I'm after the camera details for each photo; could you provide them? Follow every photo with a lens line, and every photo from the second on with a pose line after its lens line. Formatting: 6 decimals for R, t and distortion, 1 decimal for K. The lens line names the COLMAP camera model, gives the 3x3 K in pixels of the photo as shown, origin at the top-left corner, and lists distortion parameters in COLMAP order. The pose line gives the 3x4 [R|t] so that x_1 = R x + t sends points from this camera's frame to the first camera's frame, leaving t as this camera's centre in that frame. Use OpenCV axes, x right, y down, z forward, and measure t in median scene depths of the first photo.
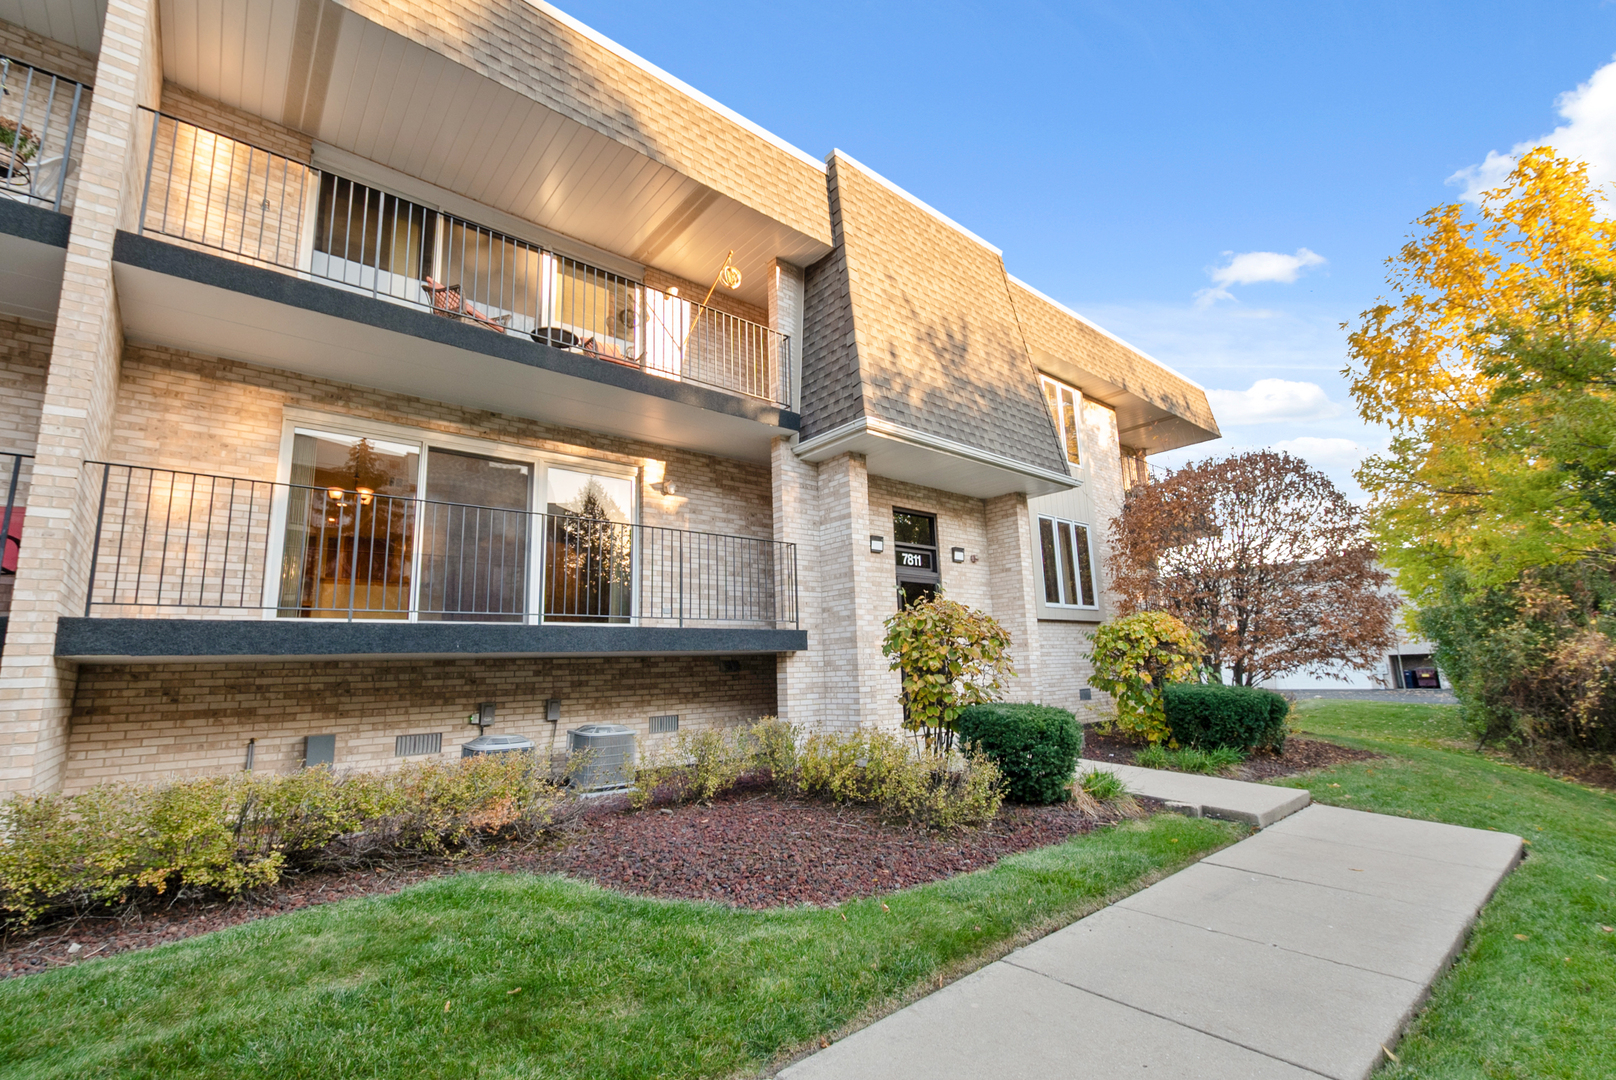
lens RADIAL K [[715.4, 0, 811.3], [0, 715.4, 544.1], [0, 0, 1]] dist [-0.000688, -0.000452]
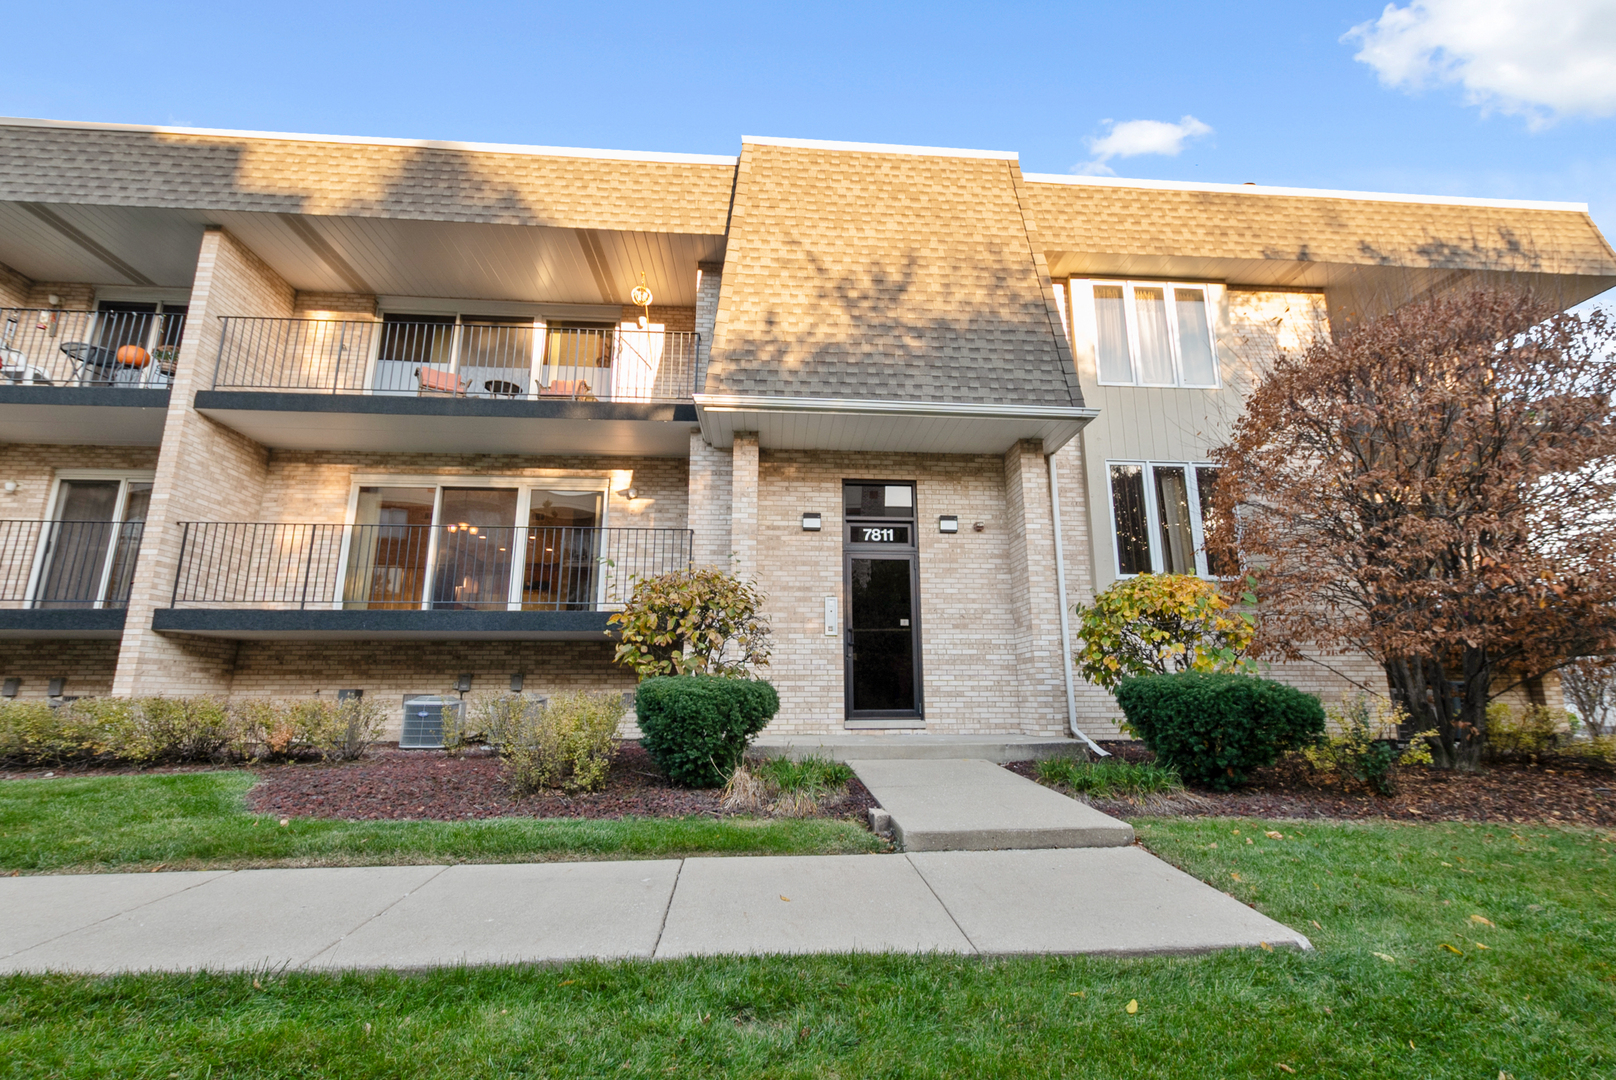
lens RADIAL K [[710.2, 0, 808.0], [0, 710.2, 540.0], [0, 0, 1]] dist [0.003504, 0.000310]
pose [[0.801018, -0.097424, -0.590660, 0.718609], [0.080105, 0.995239, -0.055522, 0.085154], [0.593257, -0.002841, 0.805008, 0.274634]]
